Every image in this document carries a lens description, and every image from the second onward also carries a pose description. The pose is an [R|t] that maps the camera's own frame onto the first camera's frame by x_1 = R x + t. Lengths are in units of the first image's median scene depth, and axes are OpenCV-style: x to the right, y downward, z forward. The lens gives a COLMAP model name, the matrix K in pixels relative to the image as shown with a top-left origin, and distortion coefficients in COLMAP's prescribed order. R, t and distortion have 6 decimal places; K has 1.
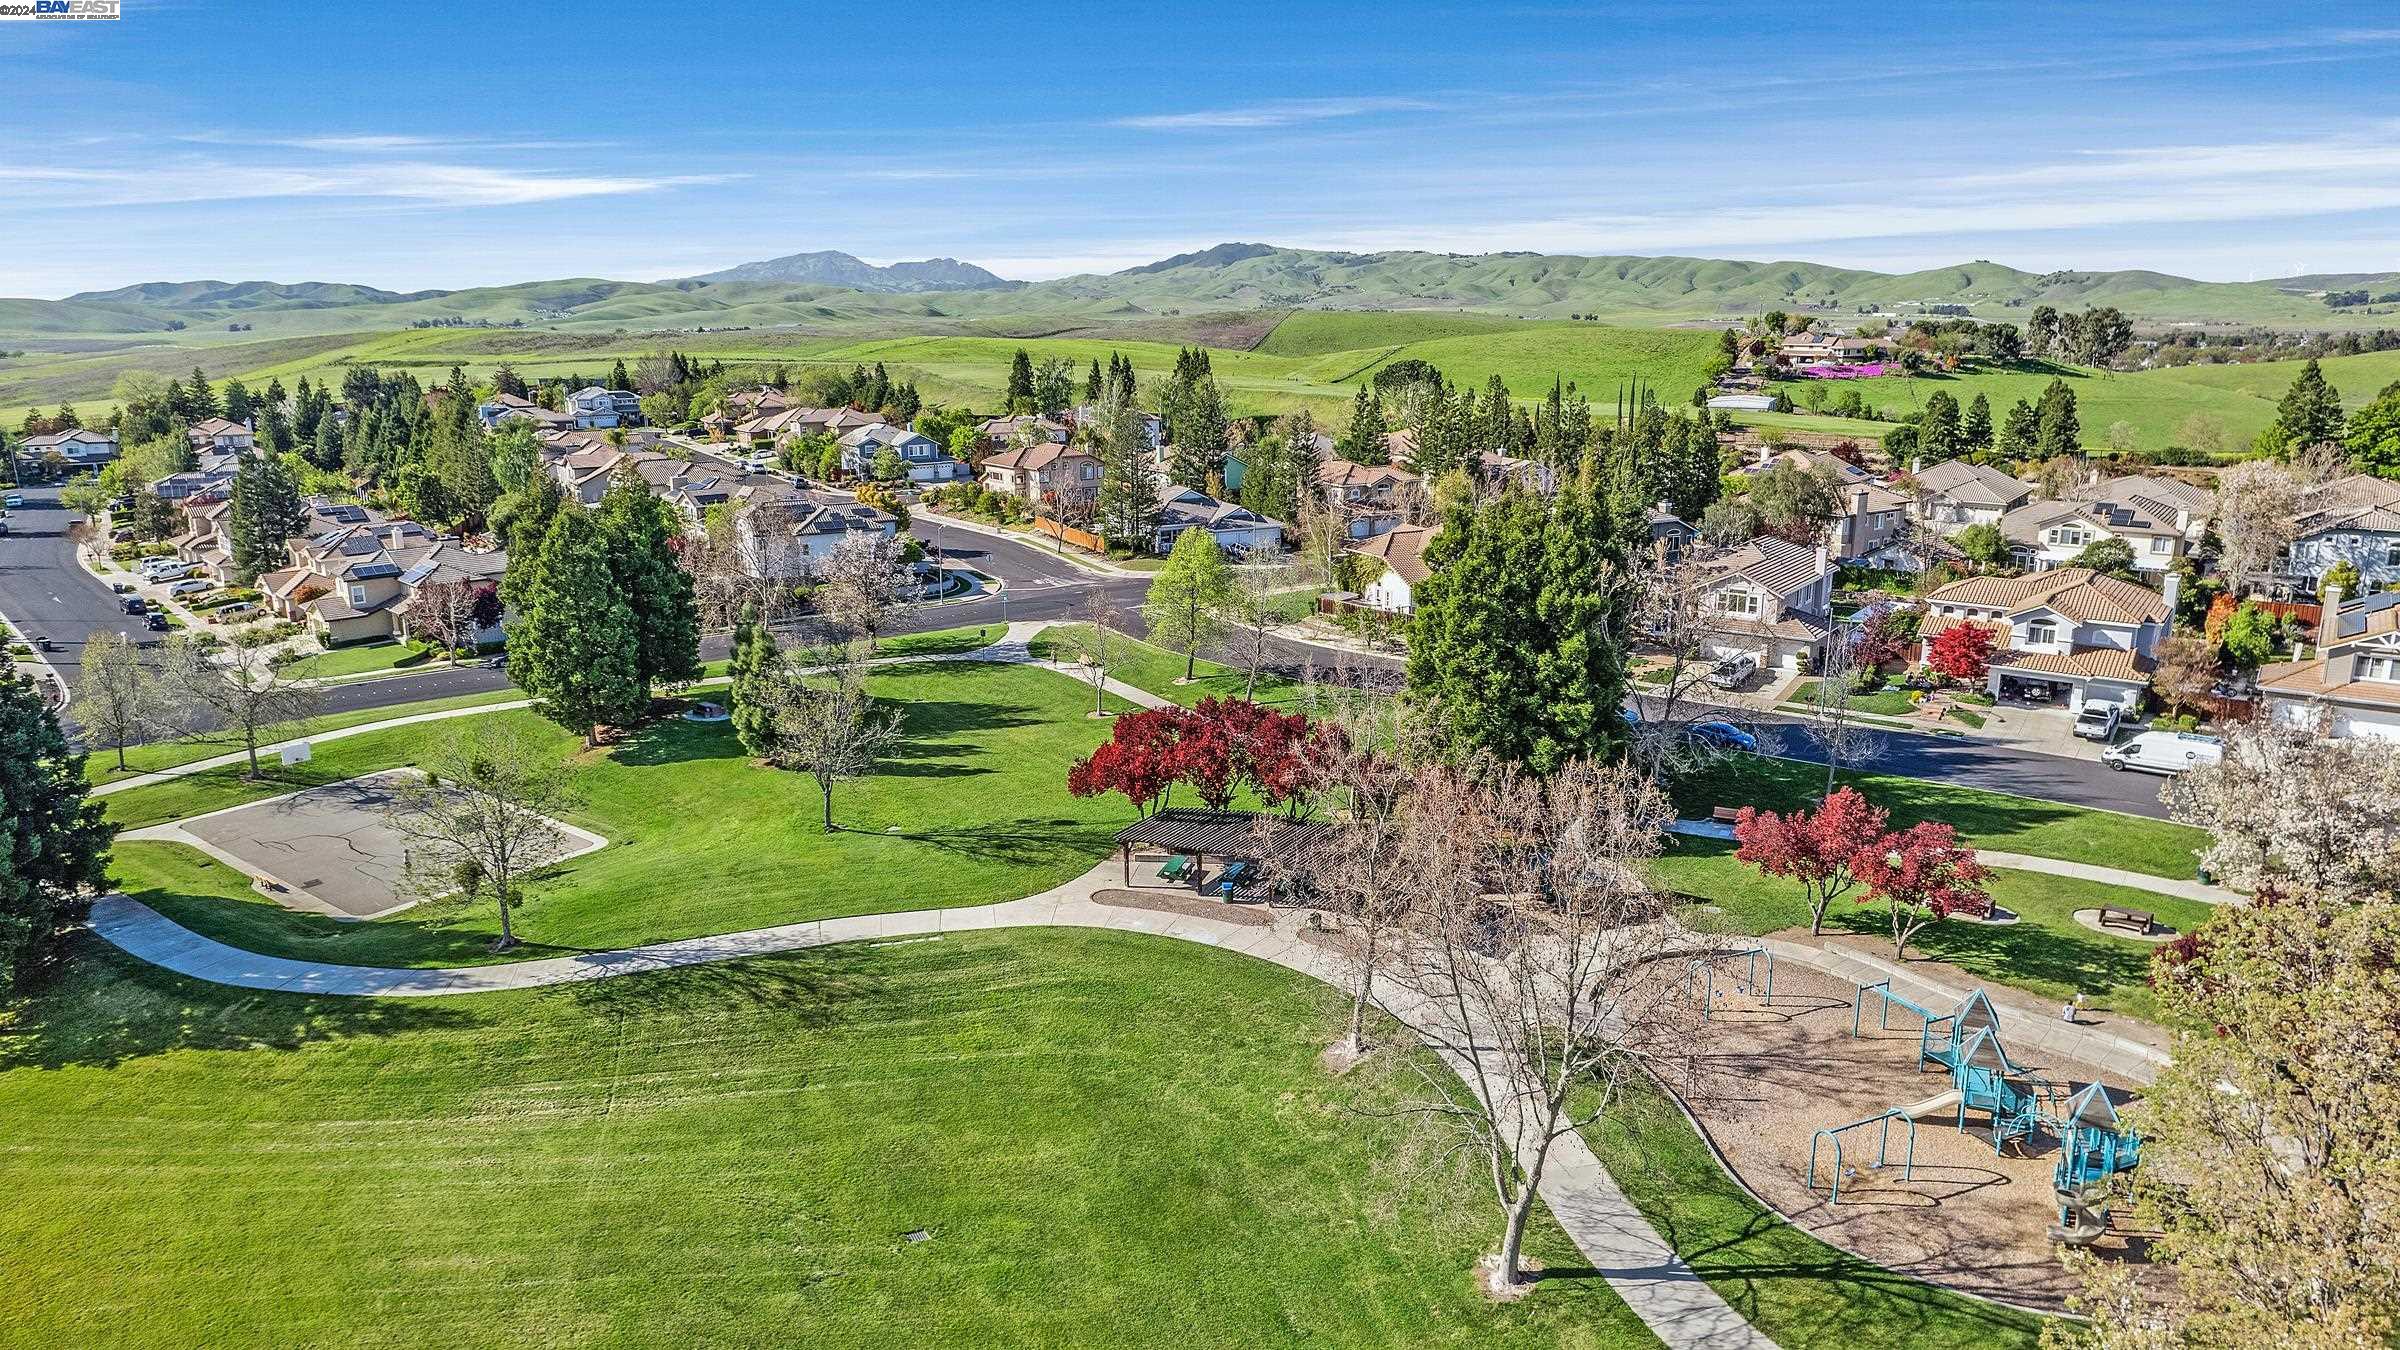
lens RADIAL K [[1519.4, 0, 1225.3], [0, 1519.4, 668.8], [0, 0, 1]] dist [-0.013468, 0.000388]
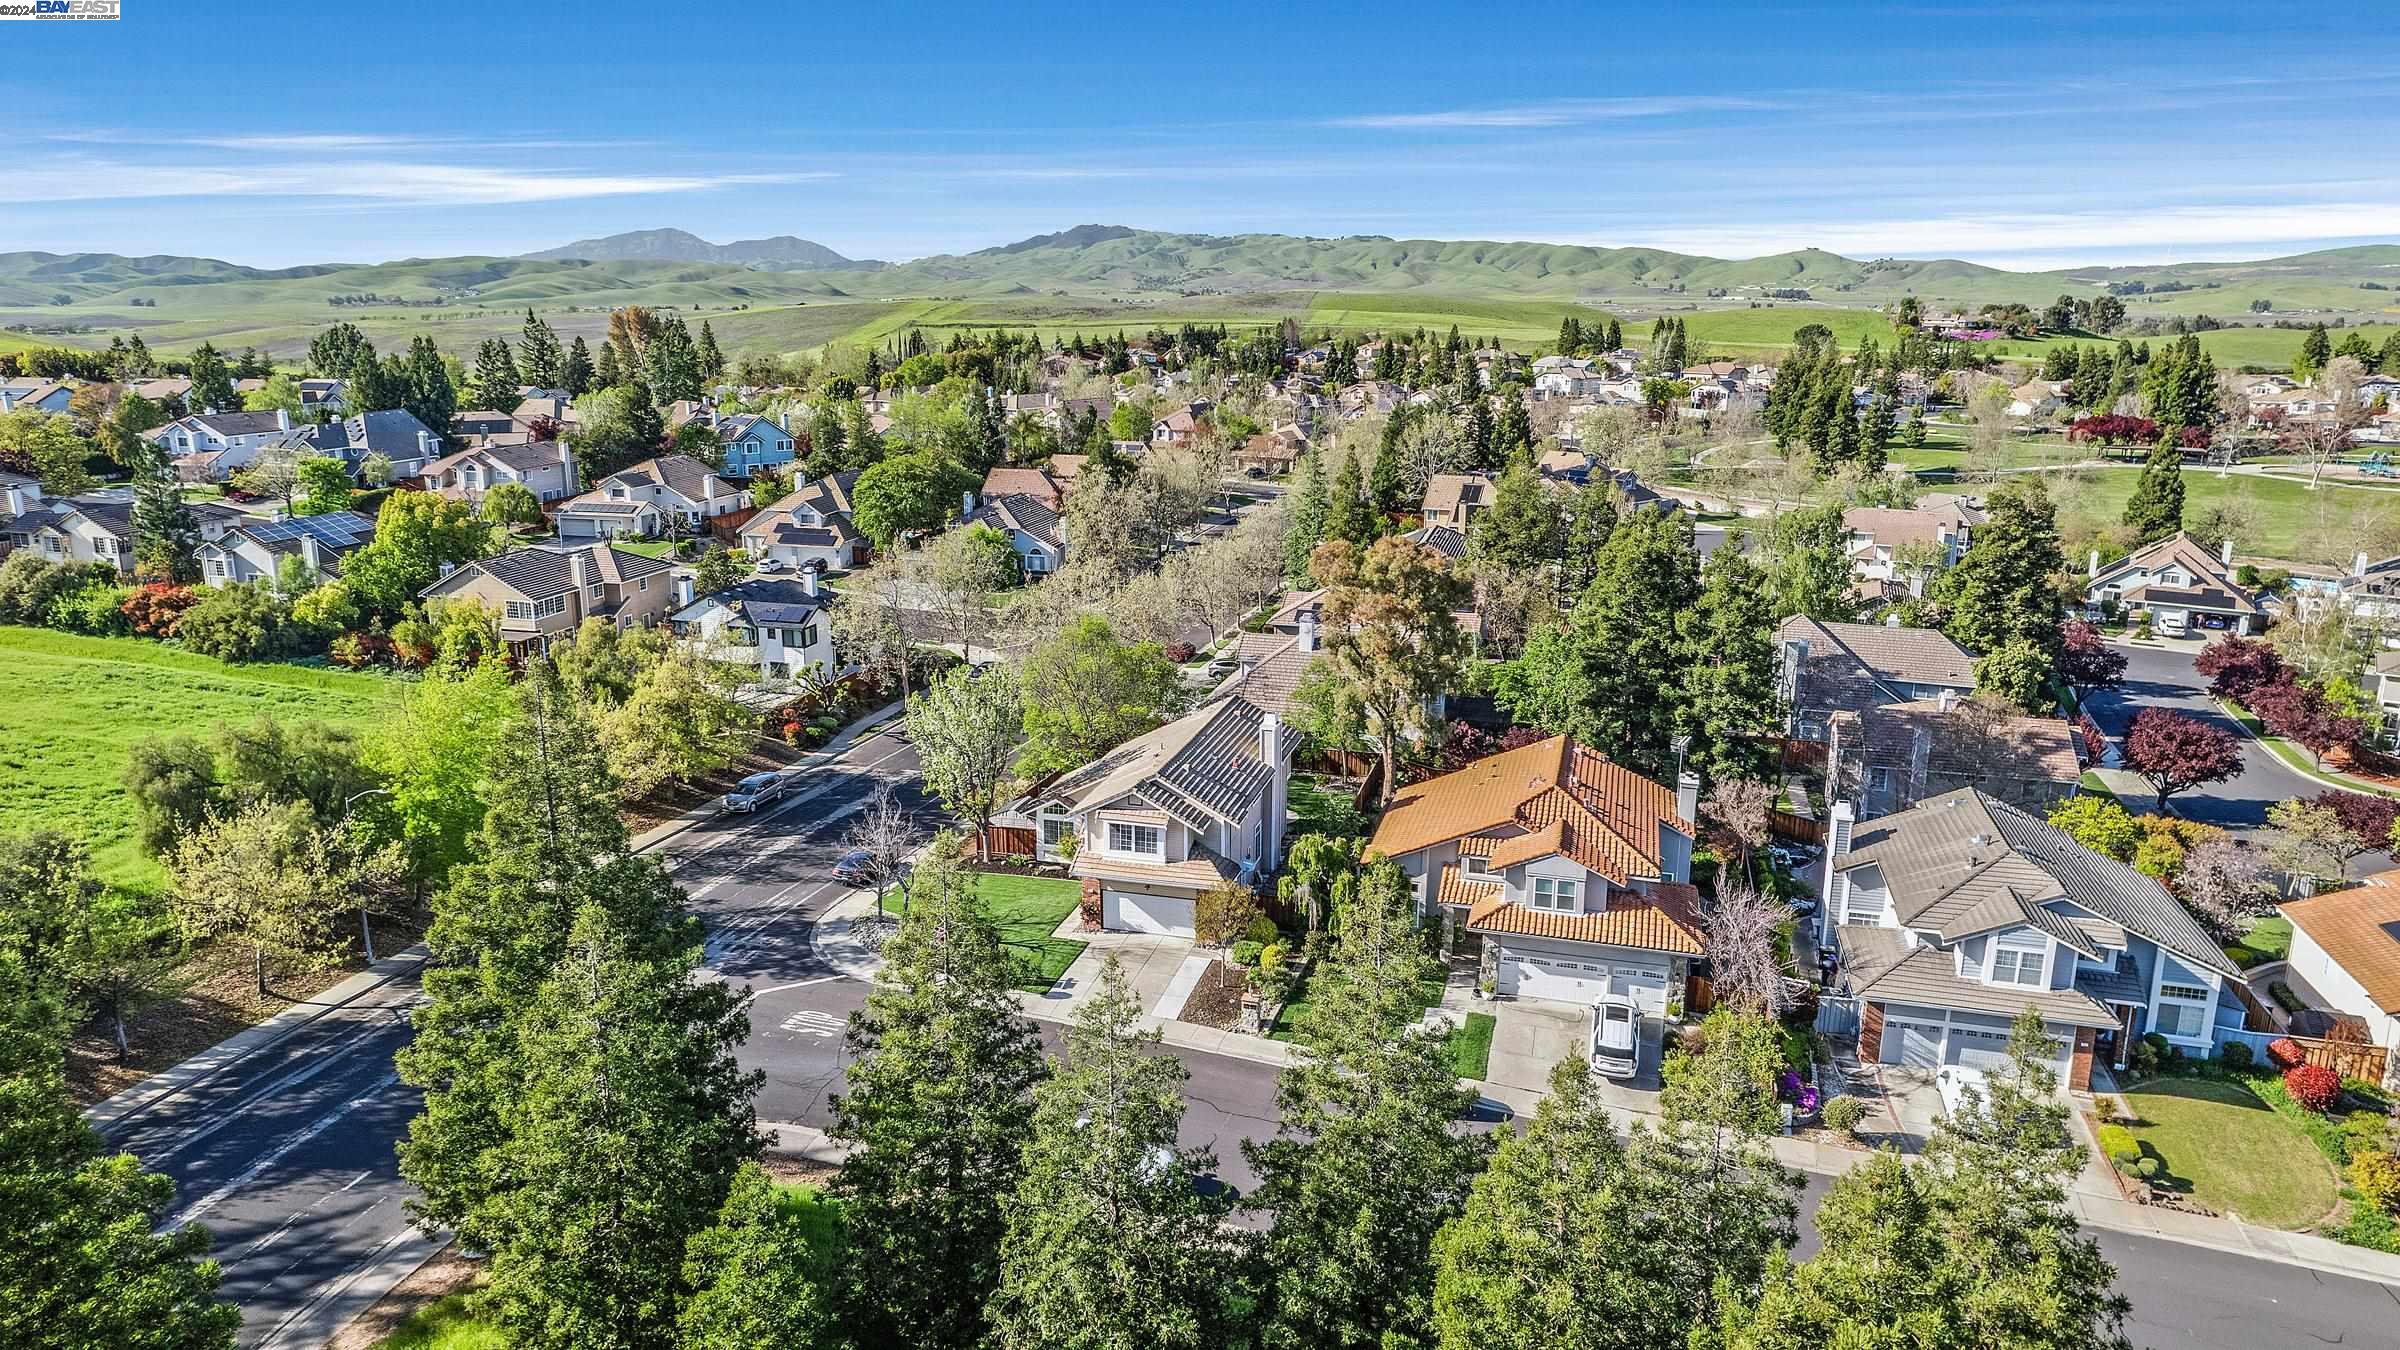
lens RADIAL K [[1540.8, 0, 1203.9], [0, 1540.8, 653.4], [0, 0, 1]] dist [-0.046828, 0.068579]
pose [[0.995509, -0.016833, 0.093158, -0.615787], [0.016880, 0.999857, 0.000287, 0.137297], [-0.093149, 0.001287, 0.995651, -0.582840]]
